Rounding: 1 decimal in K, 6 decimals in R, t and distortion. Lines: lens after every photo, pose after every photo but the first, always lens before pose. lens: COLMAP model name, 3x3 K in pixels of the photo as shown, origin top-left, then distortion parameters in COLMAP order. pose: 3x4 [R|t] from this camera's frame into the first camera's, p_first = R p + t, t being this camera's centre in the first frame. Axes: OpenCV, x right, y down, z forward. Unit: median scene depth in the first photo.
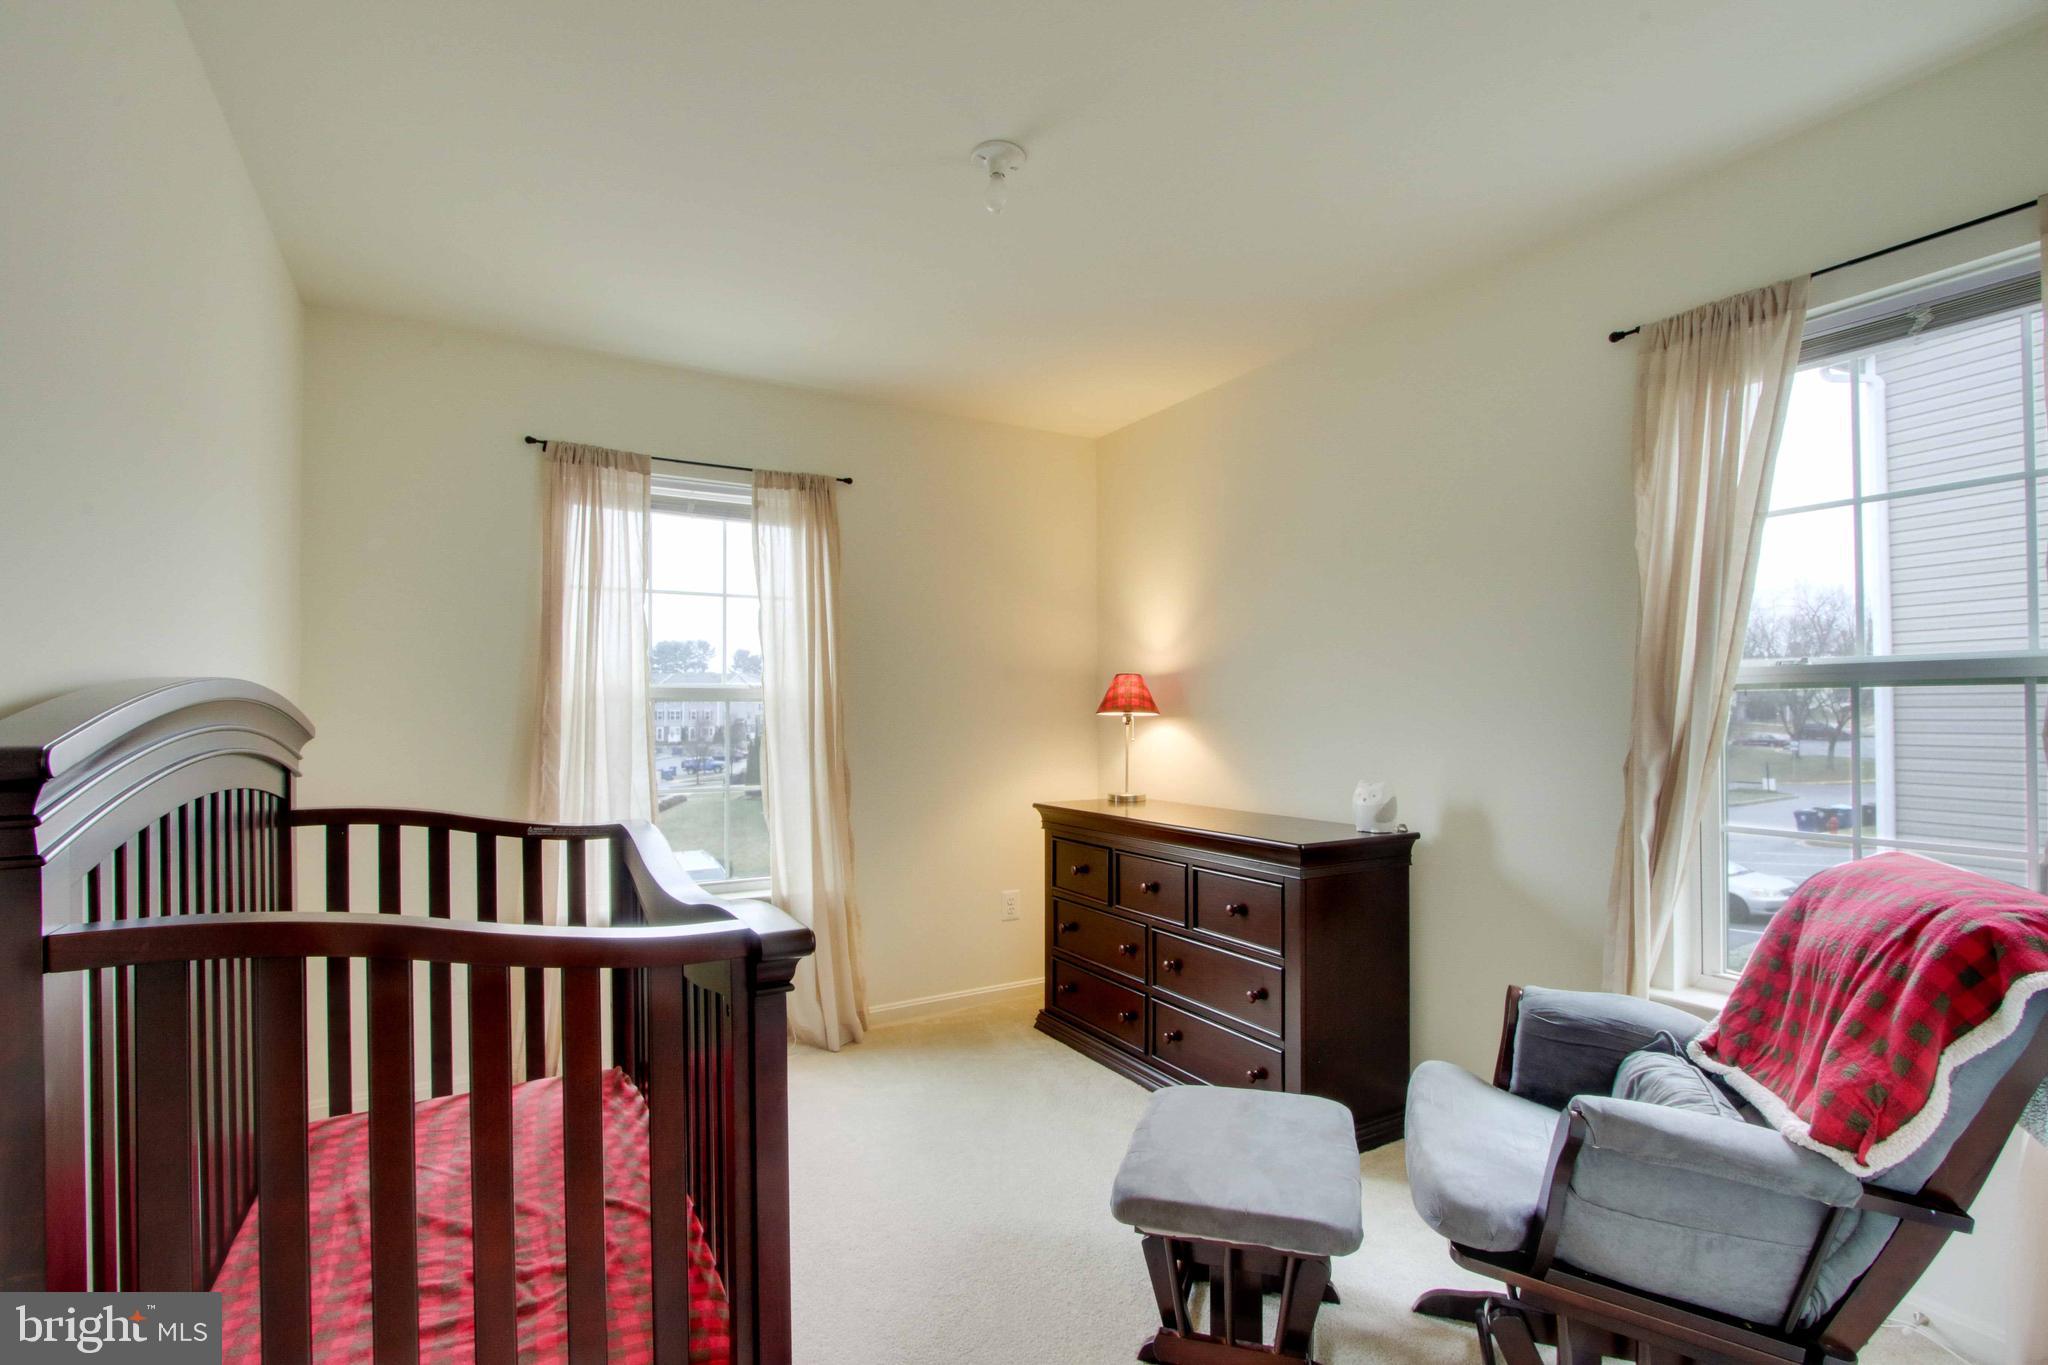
lens RADIAL K [[939.8, 0, 1019.4], [0, 939.8, 699.1], [0, 0, 1]] dist [-0.019870, 0.003780]
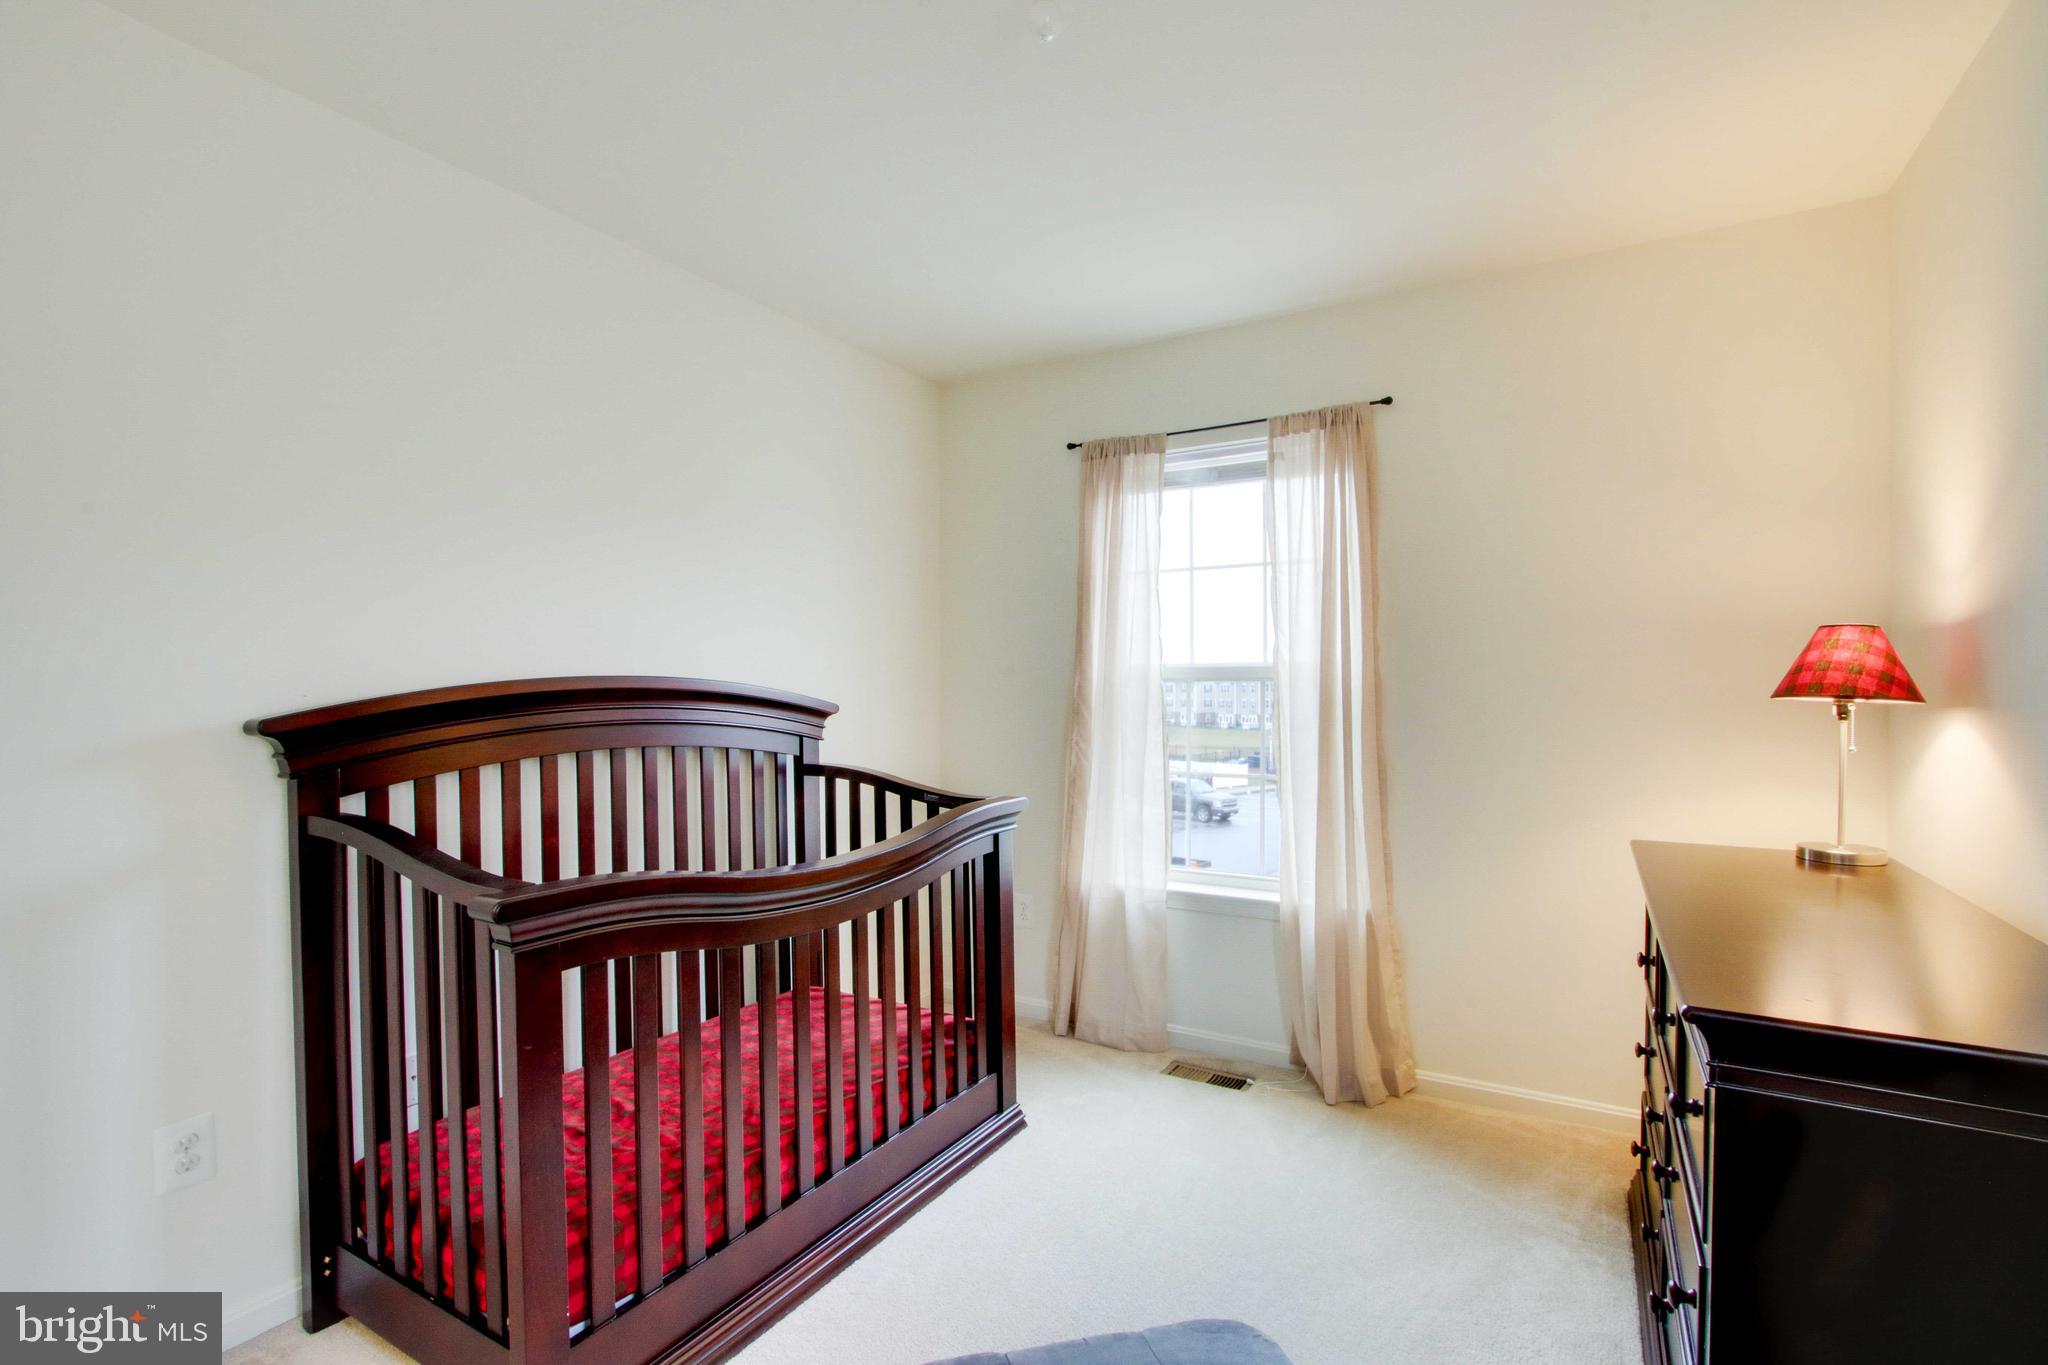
lens RADIAL K [[939.8, 0, 1021.7], [0, 939.8, 696.8], [0, 0, 1]] dist [-0.019870, 0.003780]
pose [[0.488510, 0.012447, -0.872470, 0.375234], [0.015053, 0.999629, 0.022689, -0.006392], [0.872429, -0.024217, 0.488141, 0.358403]]
